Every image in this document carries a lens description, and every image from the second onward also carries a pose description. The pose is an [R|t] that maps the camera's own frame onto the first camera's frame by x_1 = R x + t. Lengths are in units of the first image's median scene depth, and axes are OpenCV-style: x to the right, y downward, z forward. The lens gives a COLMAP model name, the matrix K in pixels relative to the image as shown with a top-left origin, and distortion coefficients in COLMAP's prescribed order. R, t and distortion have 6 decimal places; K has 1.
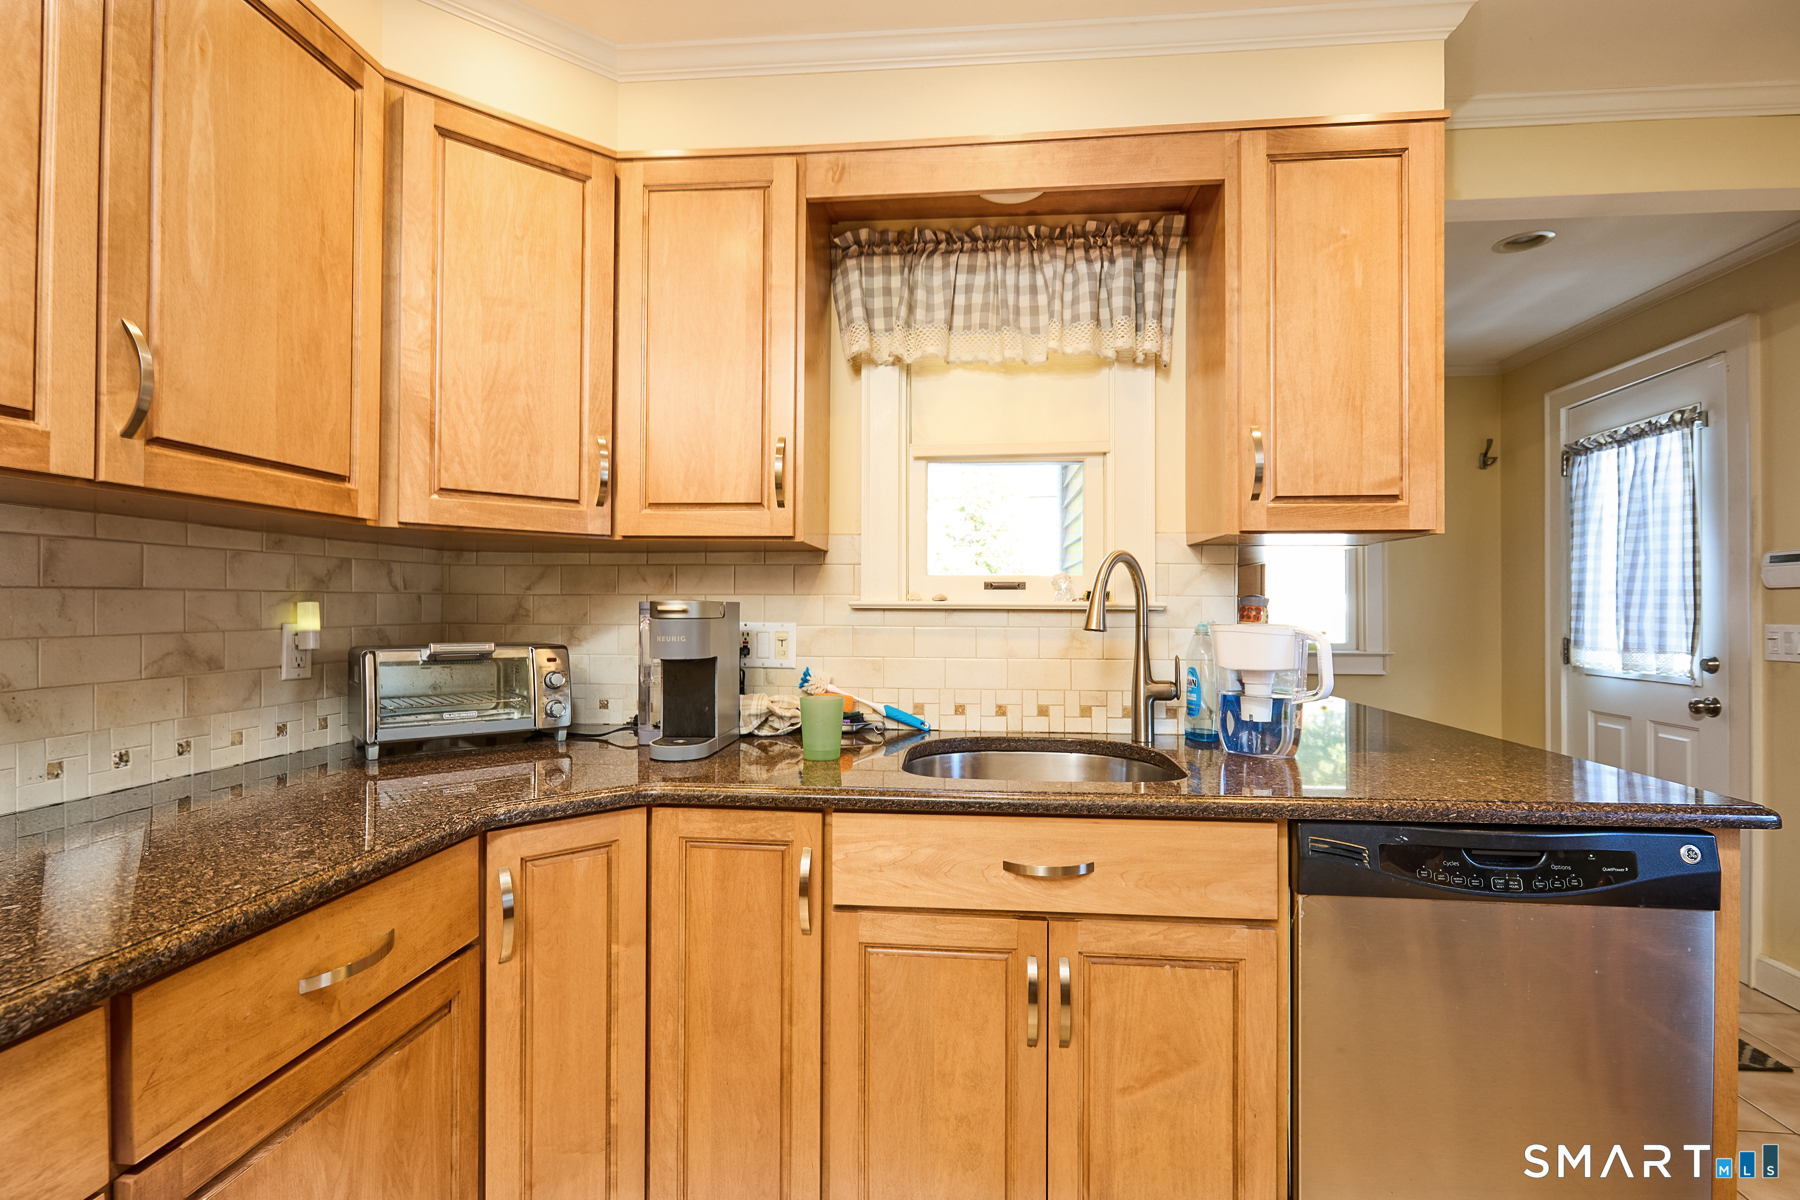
lens RADIAL K [[818.2, 0, 899.6], [0, 818.2, 600.2], [0, 0, 1]] dist [0.000848, 0.001087]
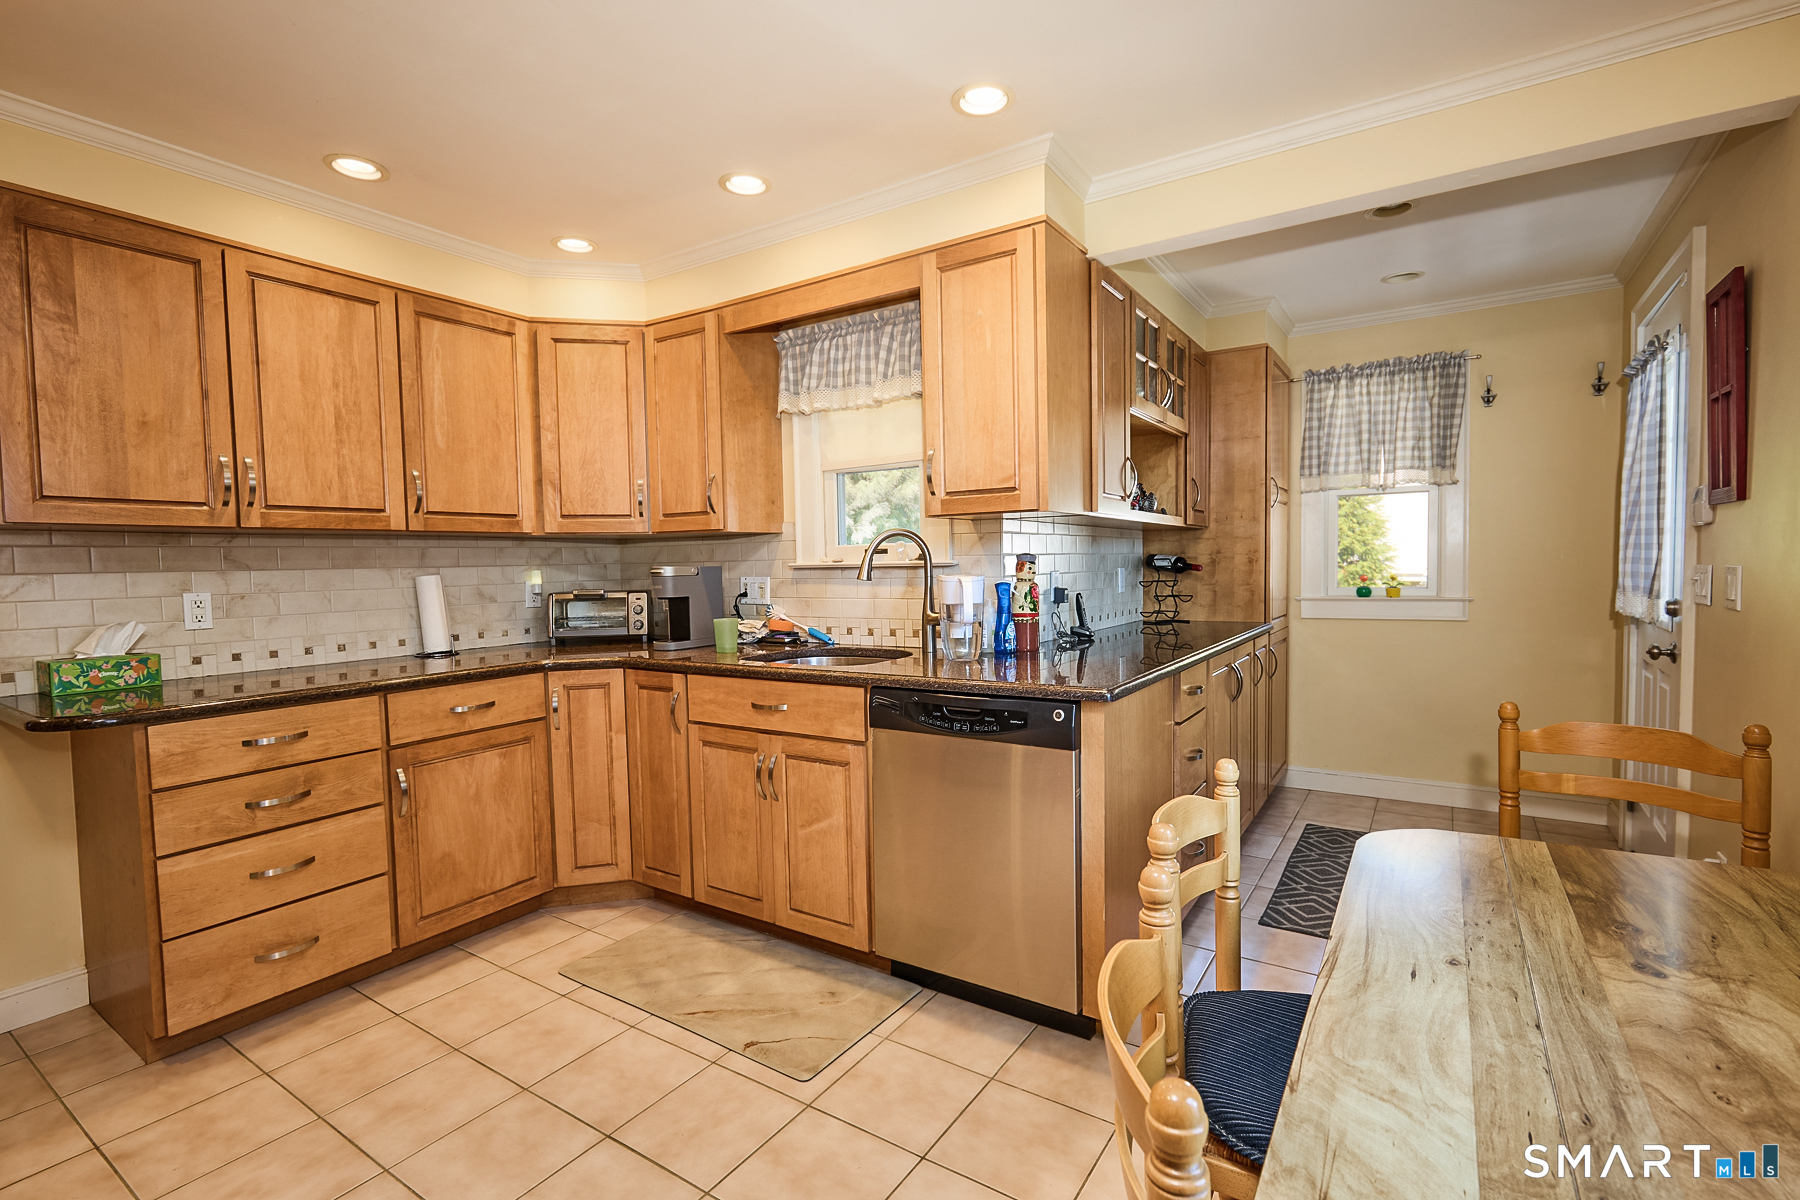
lens RADIAL K [[818.2, 0, 901.5], [0, 818.2, 601.8], [0, 0, 1]] dist [0.000848, 0.001087]
pose [[0.883635, 0.000926, -0.468176, 1.238697], [0.027129, 0.998217, 0.053177, -0.005016], [0.467390, -0.059691, 0.882034, -0.466054]]
